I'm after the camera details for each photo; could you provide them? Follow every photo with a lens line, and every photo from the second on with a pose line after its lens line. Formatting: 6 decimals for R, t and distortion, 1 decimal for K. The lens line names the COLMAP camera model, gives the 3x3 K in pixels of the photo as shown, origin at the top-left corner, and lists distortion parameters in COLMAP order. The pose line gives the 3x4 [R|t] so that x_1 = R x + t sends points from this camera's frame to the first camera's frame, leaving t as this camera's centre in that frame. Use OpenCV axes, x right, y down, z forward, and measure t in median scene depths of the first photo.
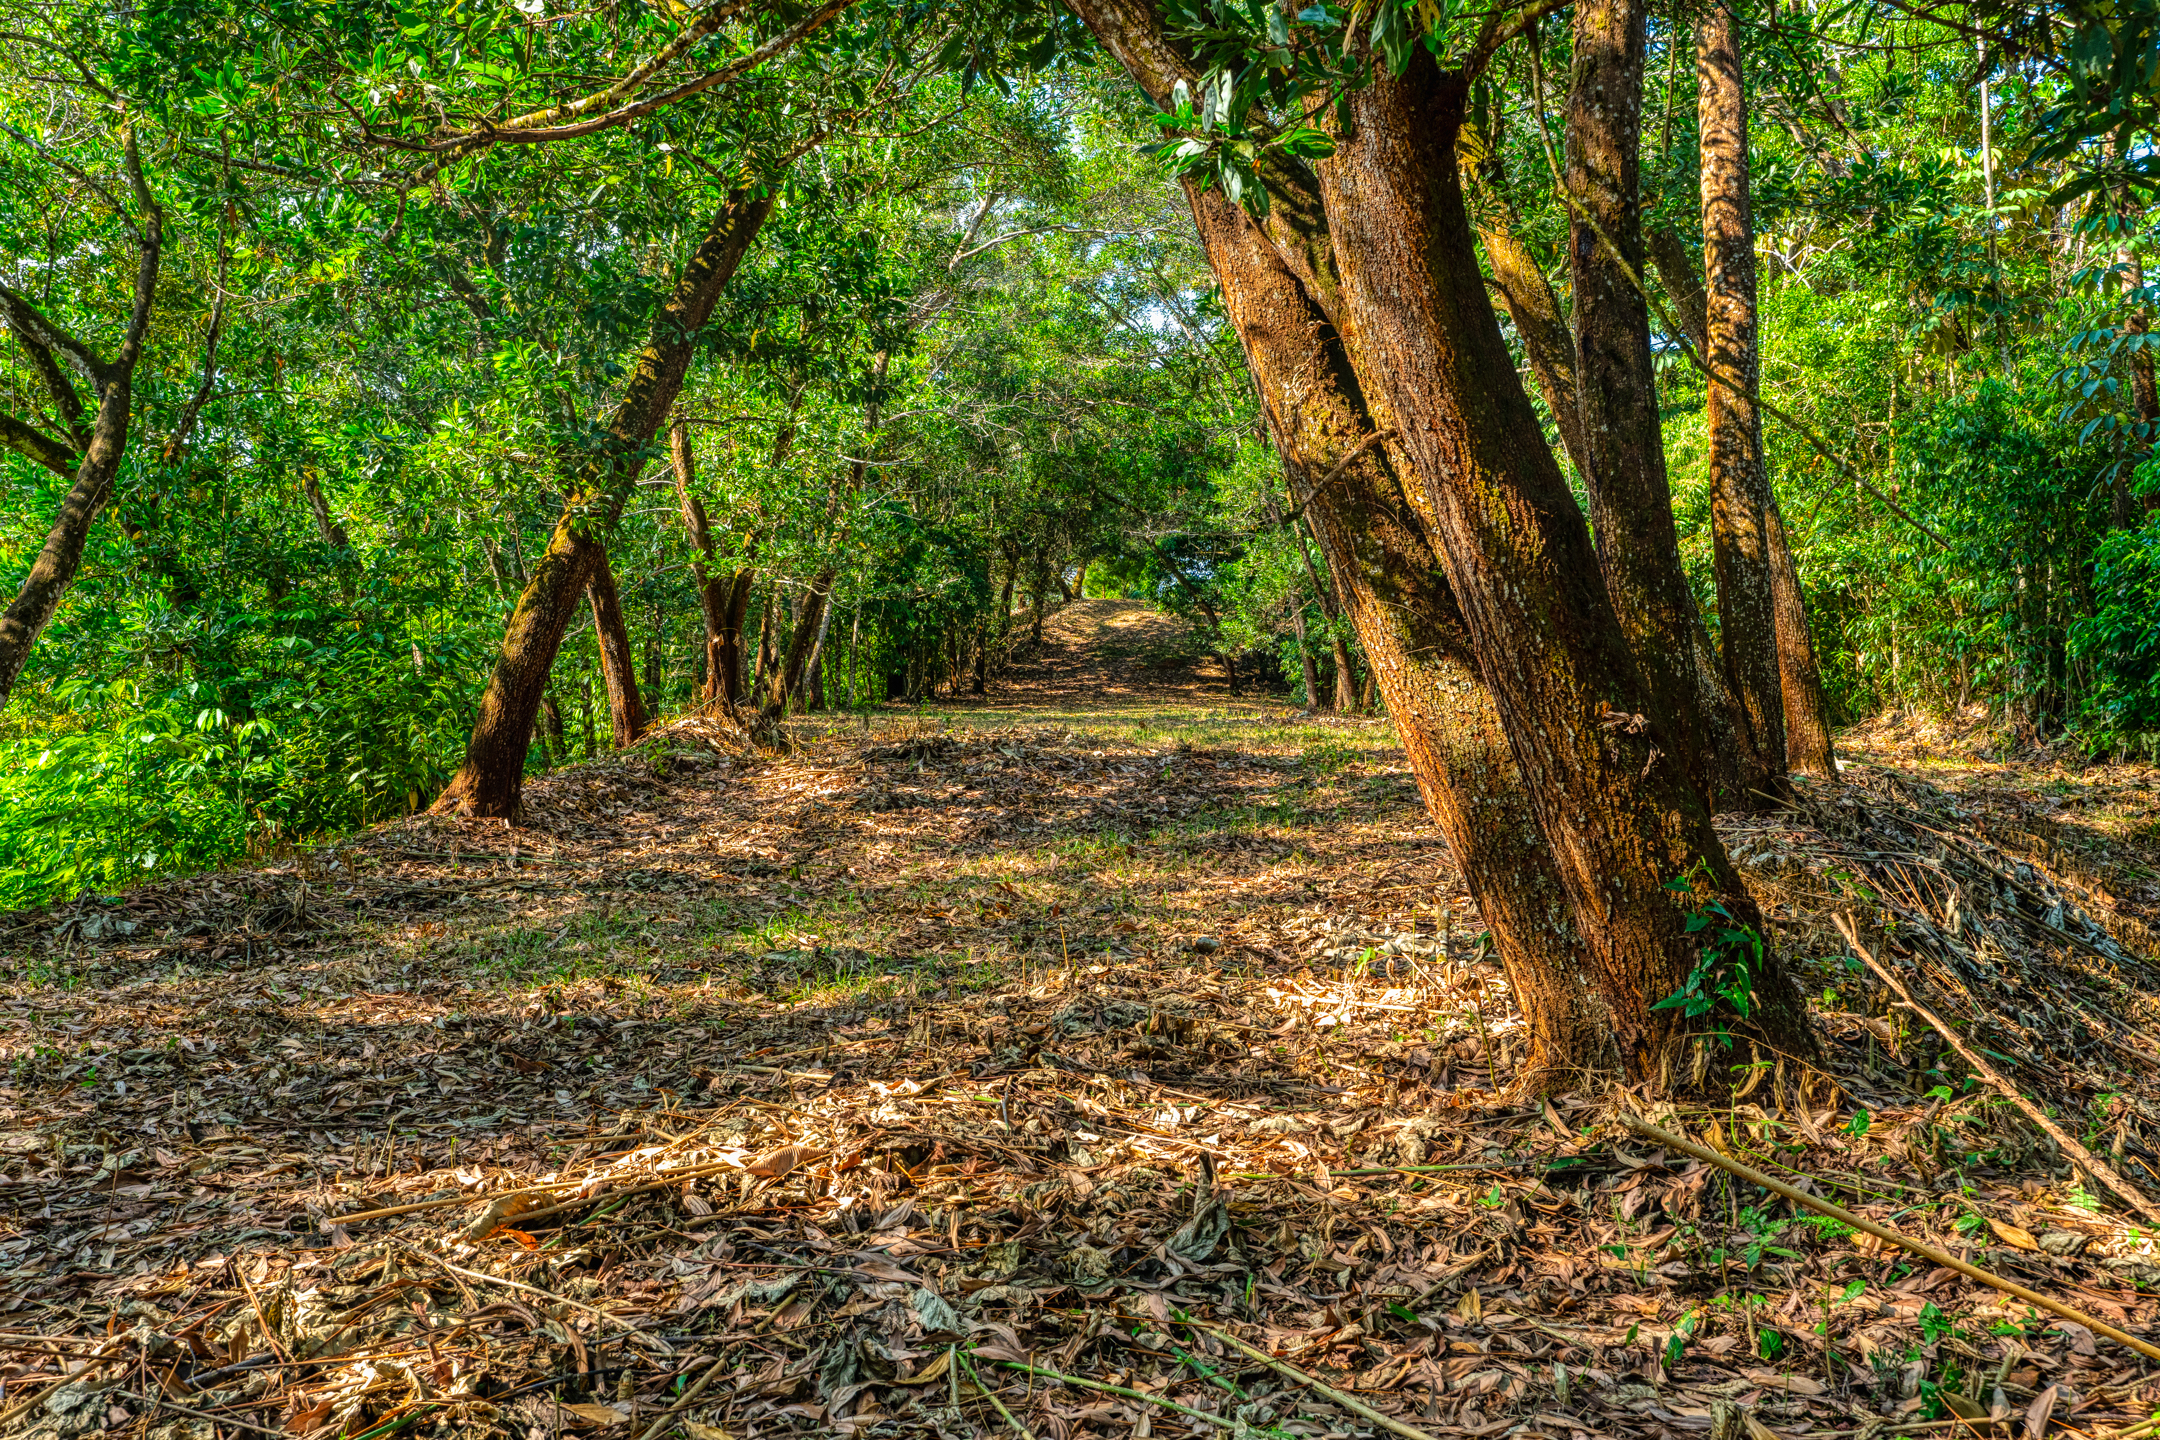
lens RADIAL K [[2218.8, 0, 1080.0], [0, 2218.8, 720.0], [0, 0, 1]] dist [0.125487, 0.000071]
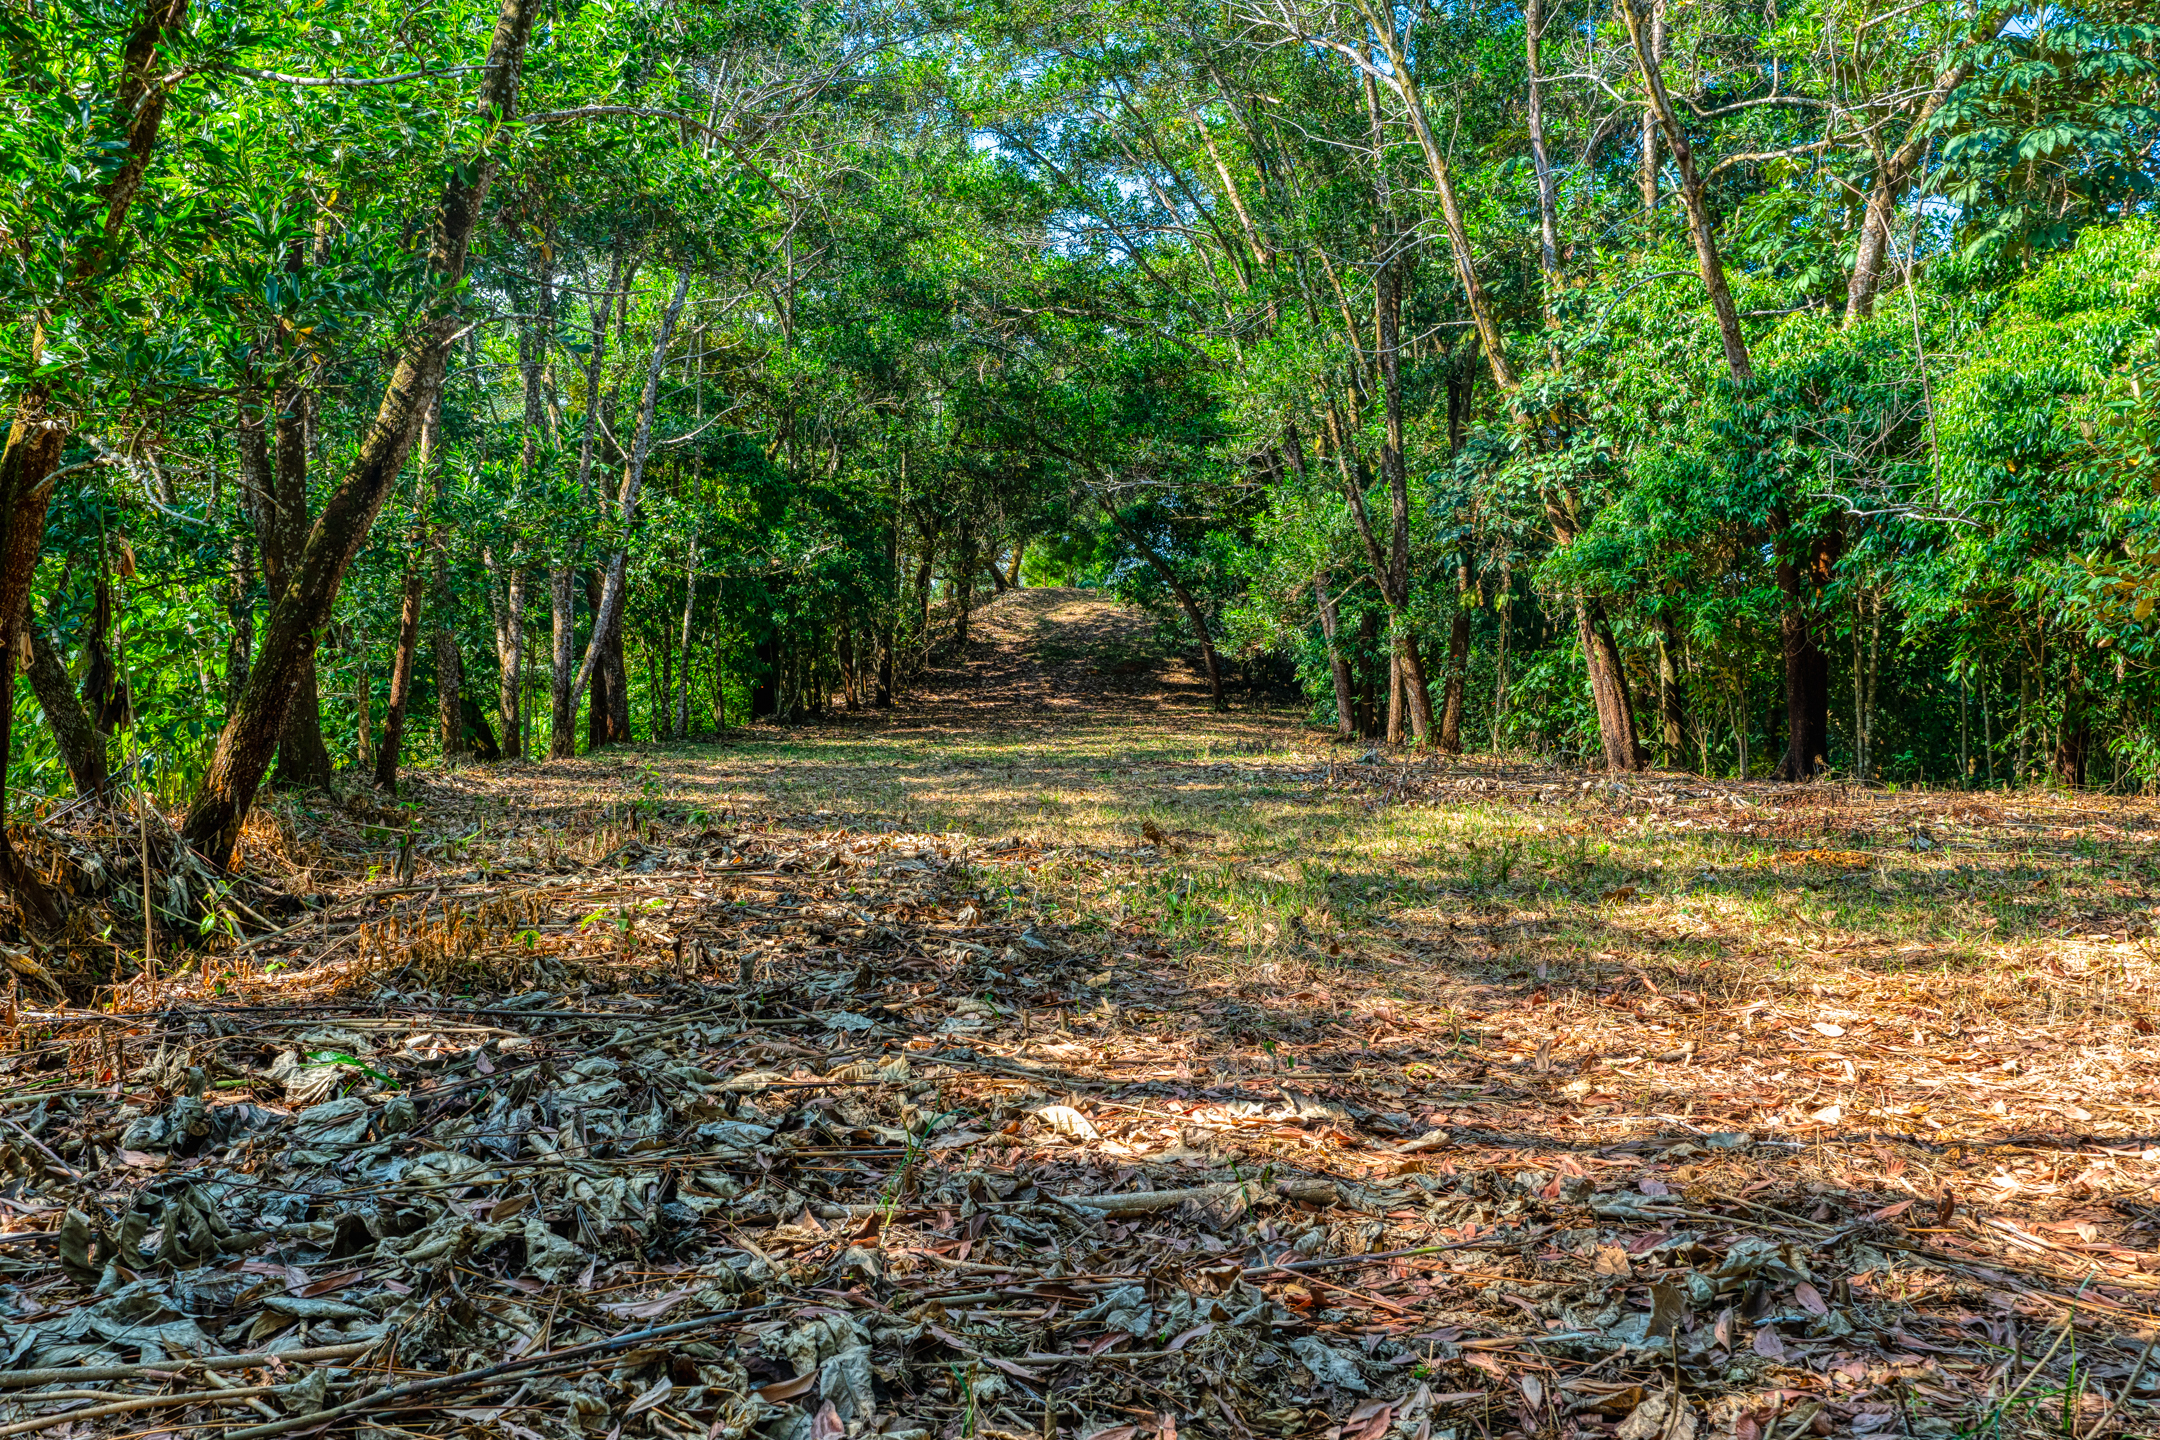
lens RADIAL K [[2218.8, 0, 1080.0], [0, 2218.8, 720.0], [0, 0, 1]] dist [0.125487, 0.000071]
pose [[0.999601, -0.001839, 0.028192, 0.000609], [0.001822, 0.999998, 0.000623, -0.007205], [-0.028193, -0.000572, 0.999602, 0.210211]]
